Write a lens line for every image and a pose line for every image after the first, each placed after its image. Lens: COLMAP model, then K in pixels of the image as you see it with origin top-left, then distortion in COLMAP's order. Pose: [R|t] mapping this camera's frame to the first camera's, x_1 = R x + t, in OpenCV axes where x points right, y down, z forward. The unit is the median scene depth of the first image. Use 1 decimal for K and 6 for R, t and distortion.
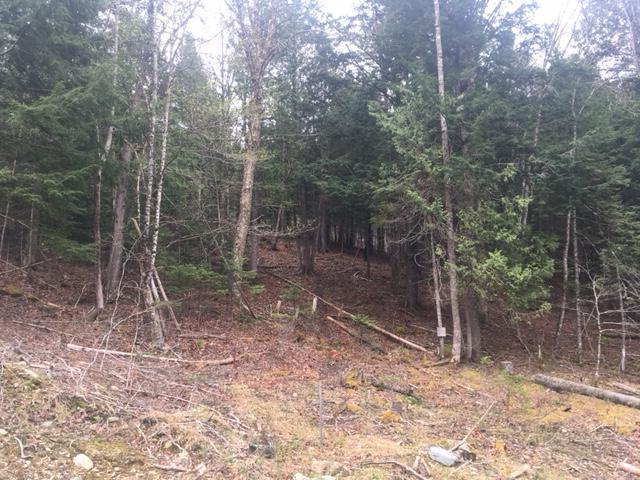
lens RADIAL K [[547.8, 0, 320.0], [0, 547.8, 240.0], [0, 0, 1]] dist [0.089624, -0.128837]
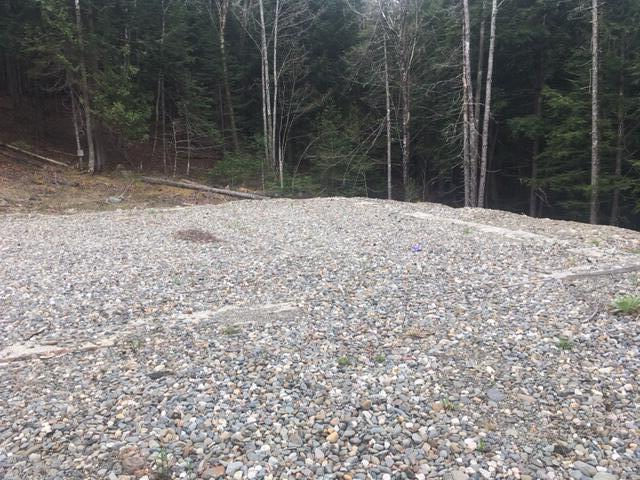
lens RADIAL K [[547.8, 0, 320.0], [0, 547.8, 240.0], [0, 0, 1]] dist [0.089624, -0.128837]
pose [[0.755115, -0.104889, 0.647147, -0.300064], [-0.095502, 0.958990, 0.266868, -0.075383], [-0.648599, -0.263320, 0.714131, -0.591483]]
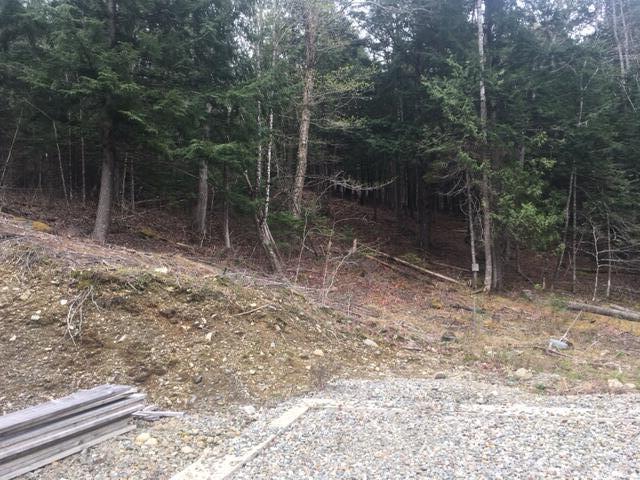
lens RADIAL K [[547.8, 0, 320.0], [0, 547.8, 240.0], [0, 0, 1]] dist [0.089624, -0.128837]
pose [[0.994093, 0.003712, 0.108468, -0.265133], [-0.015508, 0.994017, 0.108117, -0.023097], [-0.107418, -0.109161, 0.988203, -0.183146]]
